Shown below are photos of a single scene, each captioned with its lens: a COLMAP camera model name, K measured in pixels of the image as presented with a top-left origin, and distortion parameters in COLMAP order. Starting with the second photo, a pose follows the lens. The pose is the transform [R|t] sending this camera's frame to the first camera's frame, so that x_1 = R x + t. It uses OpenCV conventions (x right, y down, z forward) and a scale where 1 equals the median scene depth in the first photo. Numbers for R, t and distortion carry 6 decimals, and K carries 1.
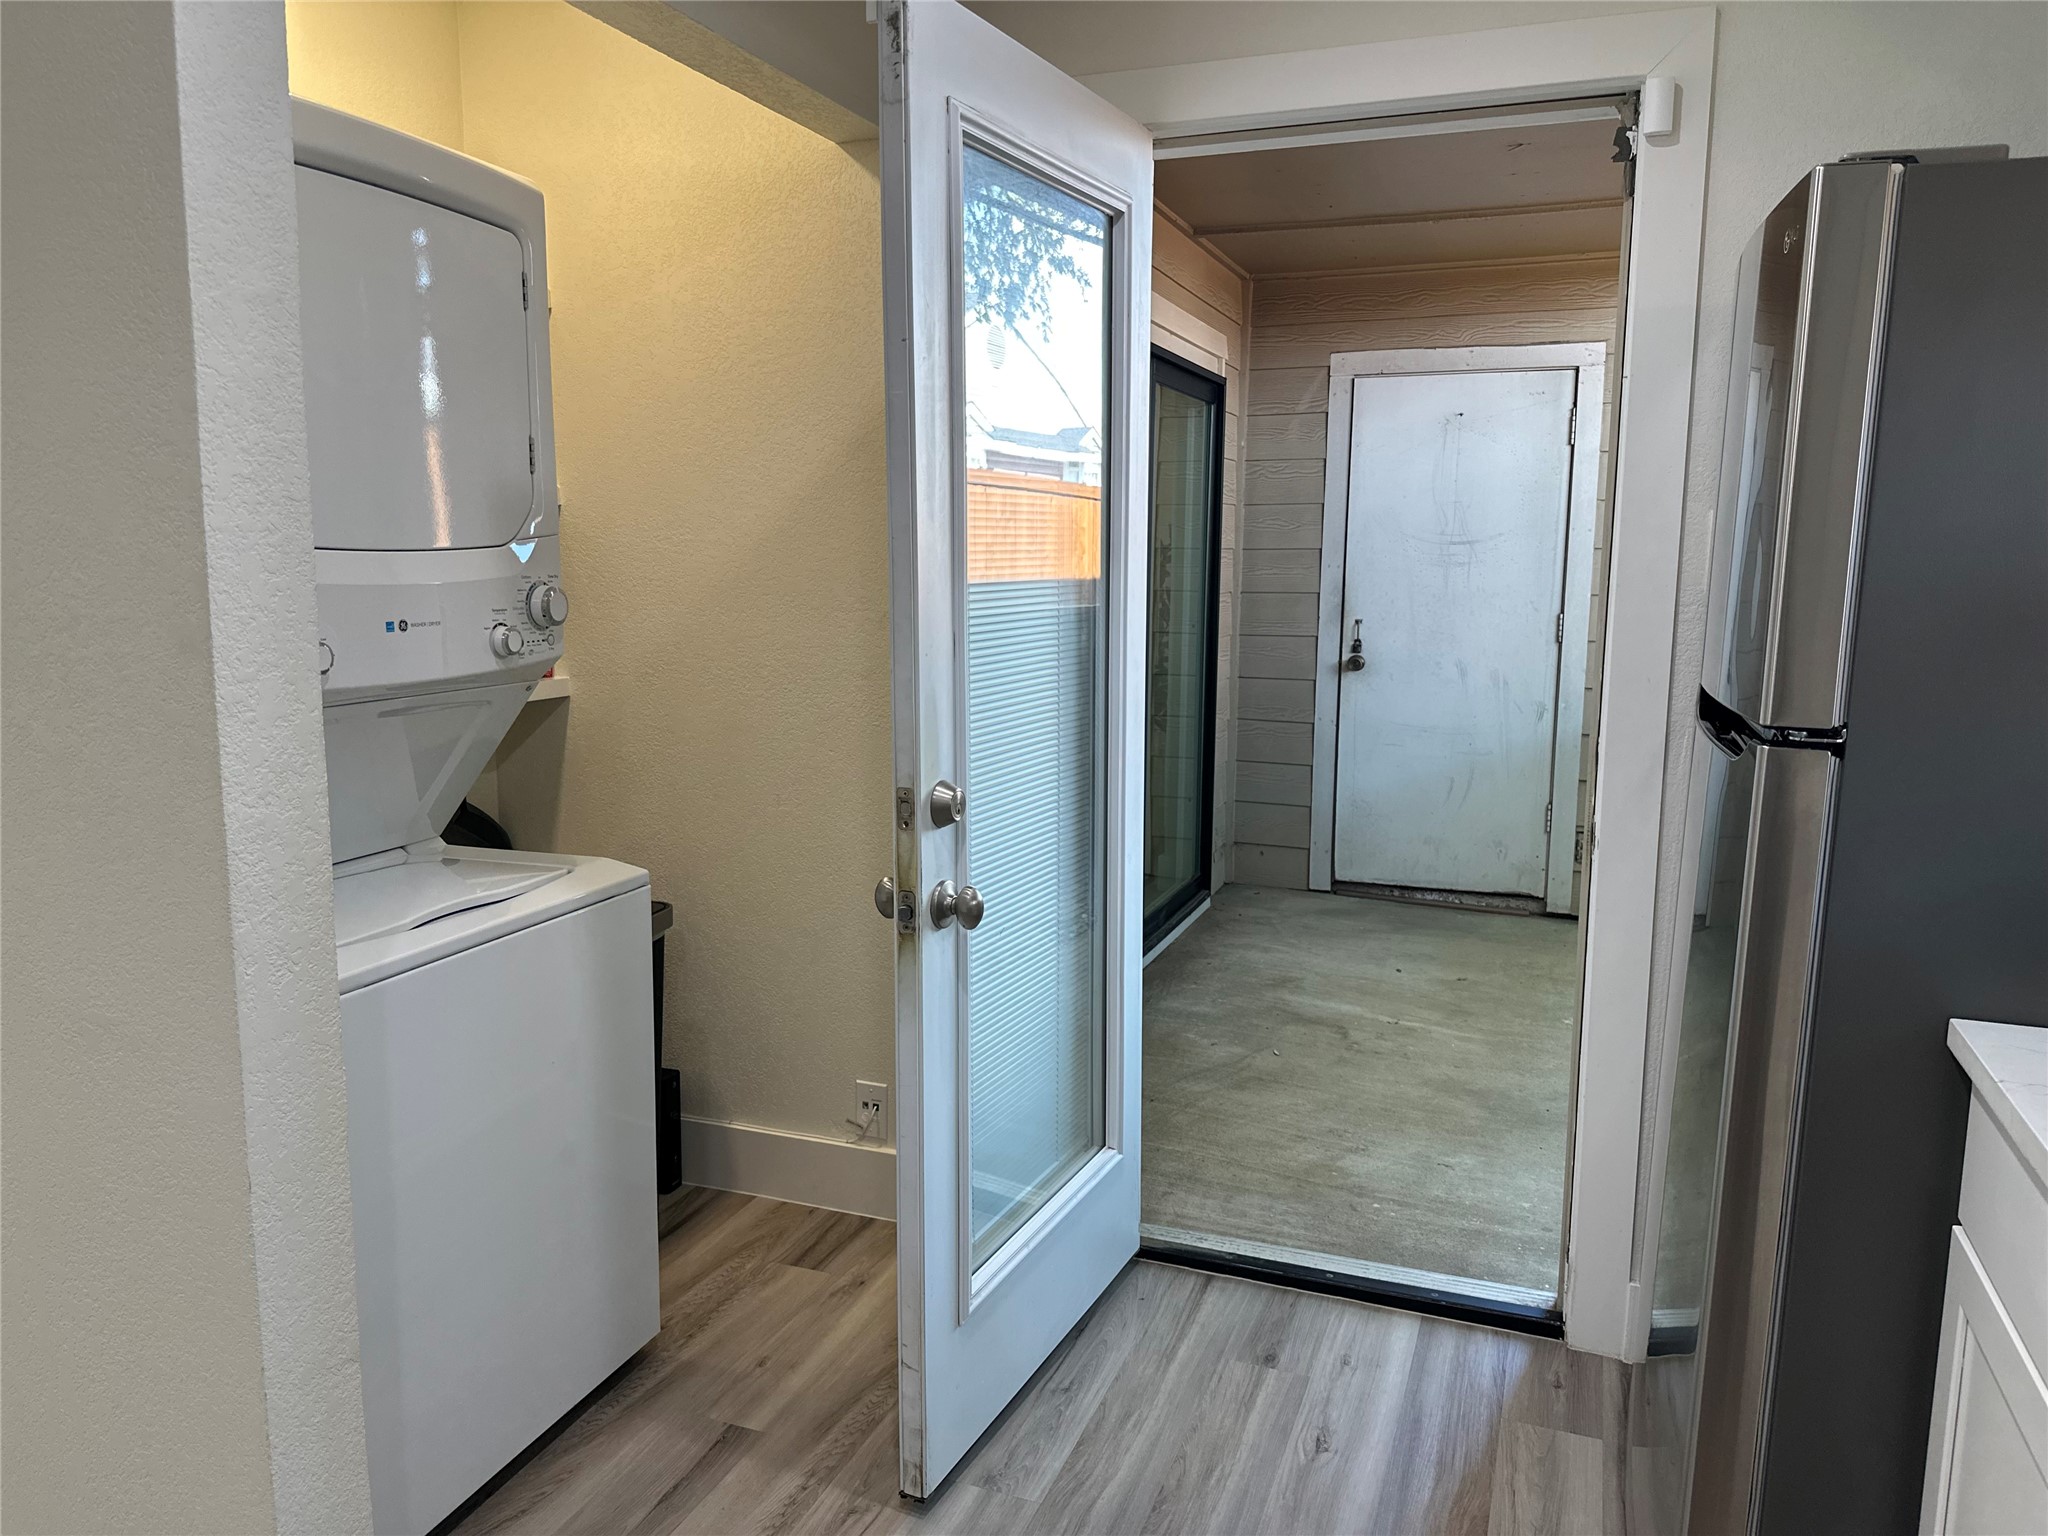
lens RADIAL K [[1415.5, 0, 1024.0], [0, 1415.5, 768.0], [0, 0, 1]] dist [0.095549, -0.150953]
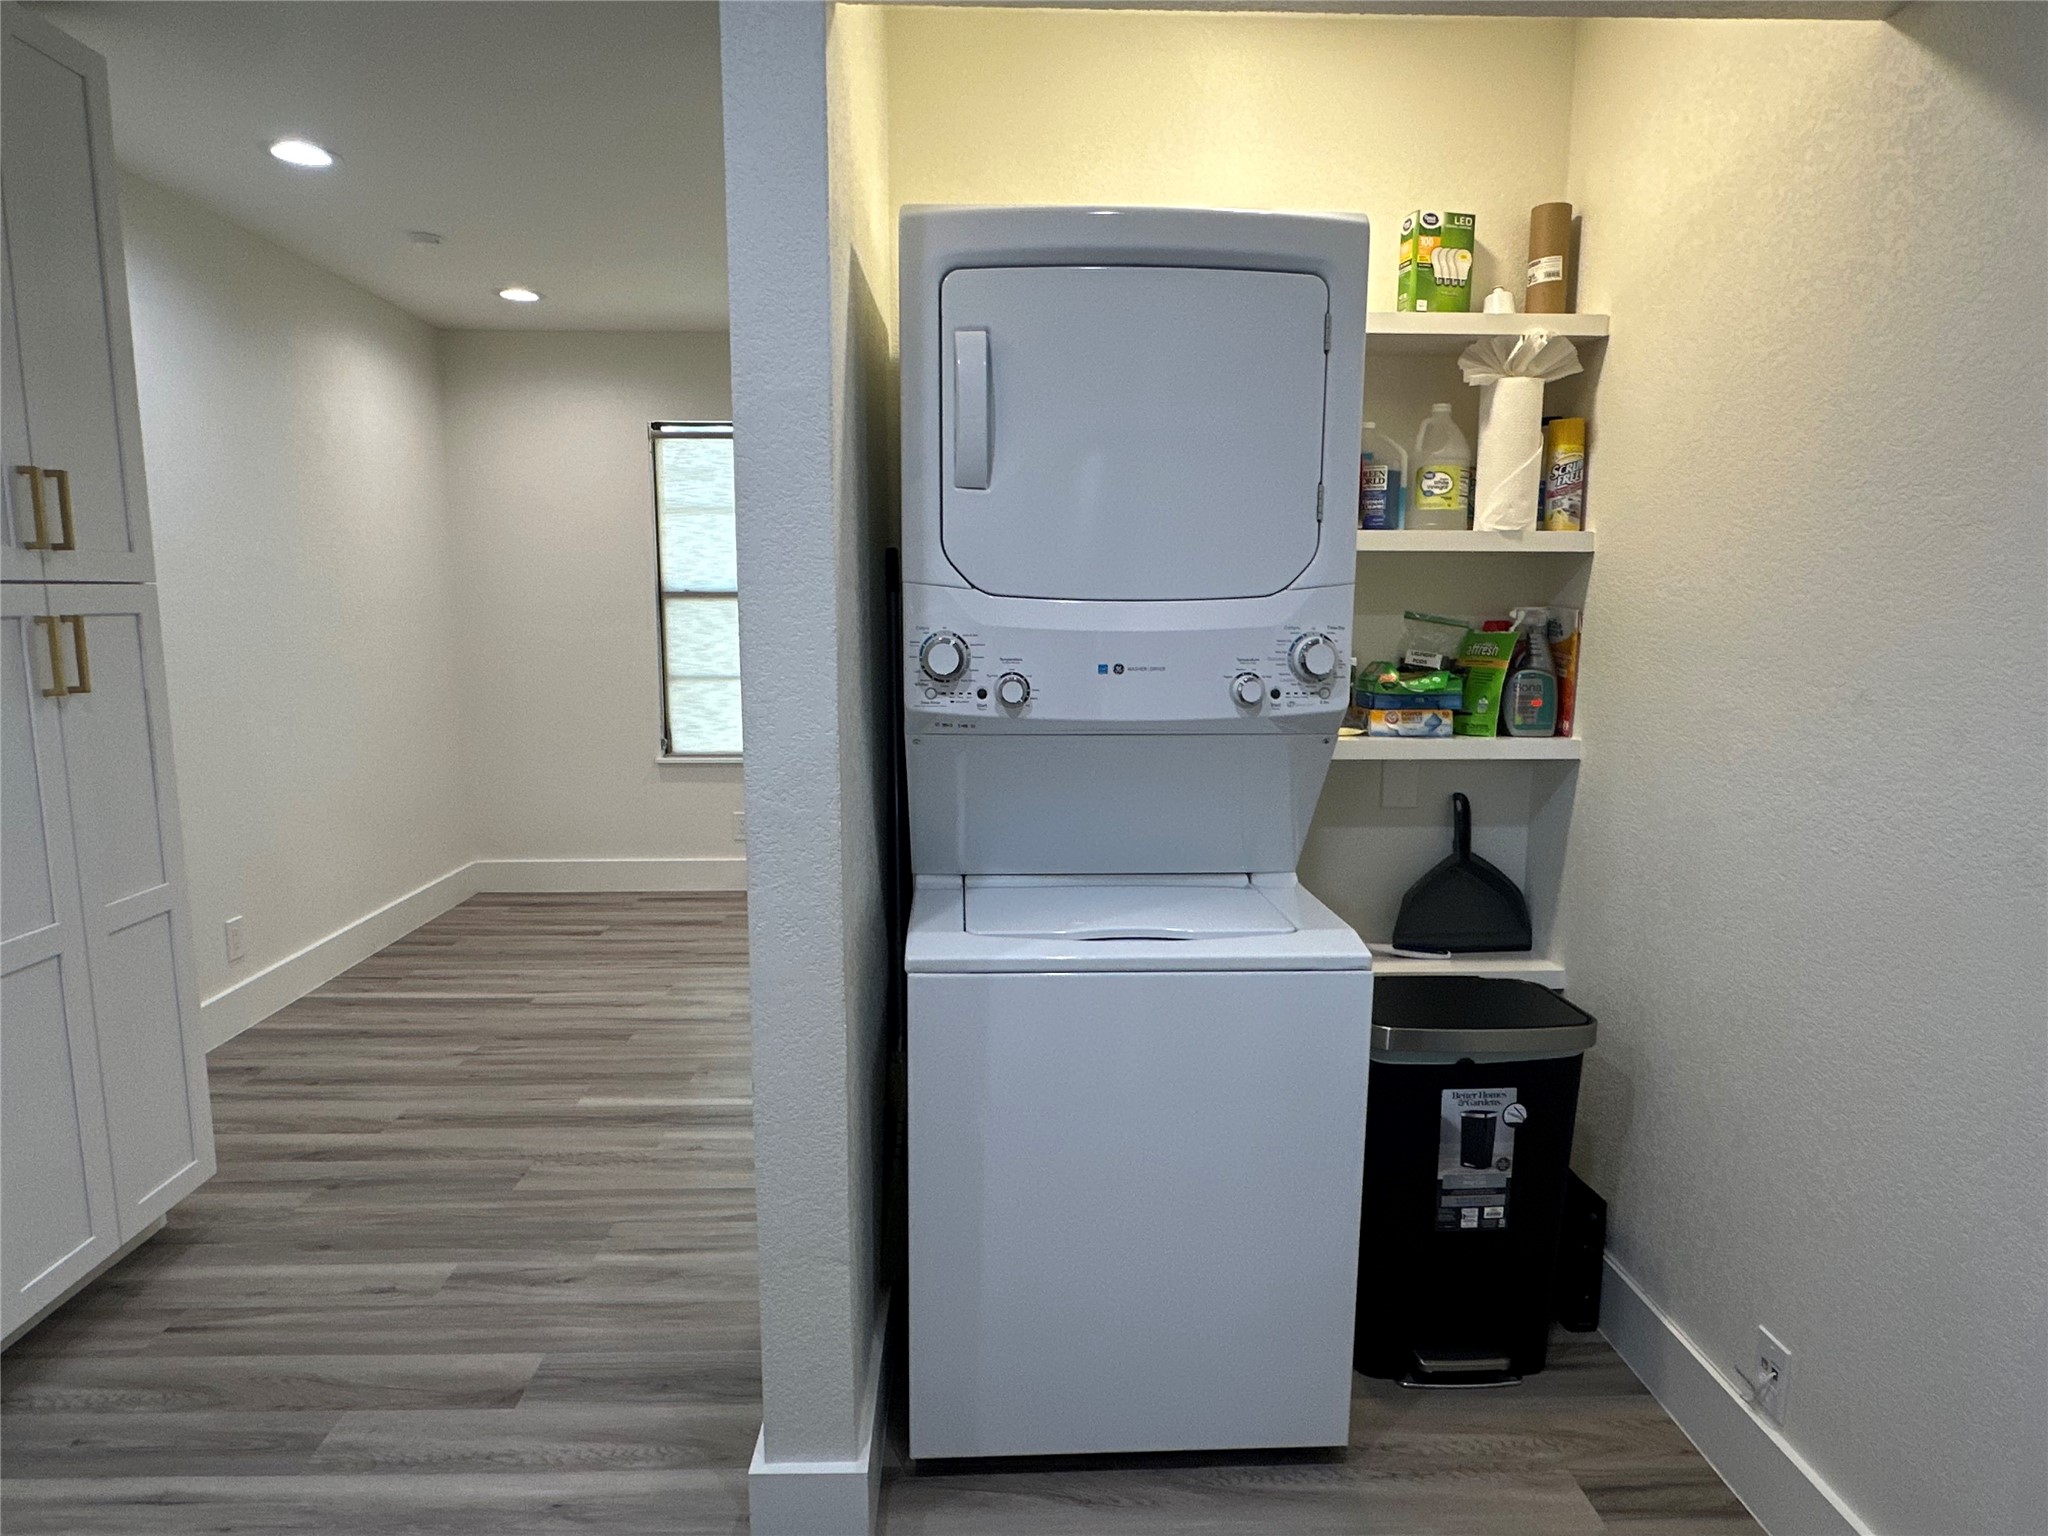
lens RADIAL K [[1214.2, 0, 1019.0], [0, 1214.2, 779.8], [0, 0, 1]] dist [-0.001482, 0.000505]
pose [[0.397721, 0.141254, -0.906568, 0.292939], [-0.143146, 0.985531, 0.090758, -0.067041], [0.906271, 0.093675, 0.412186, 0.419020]]
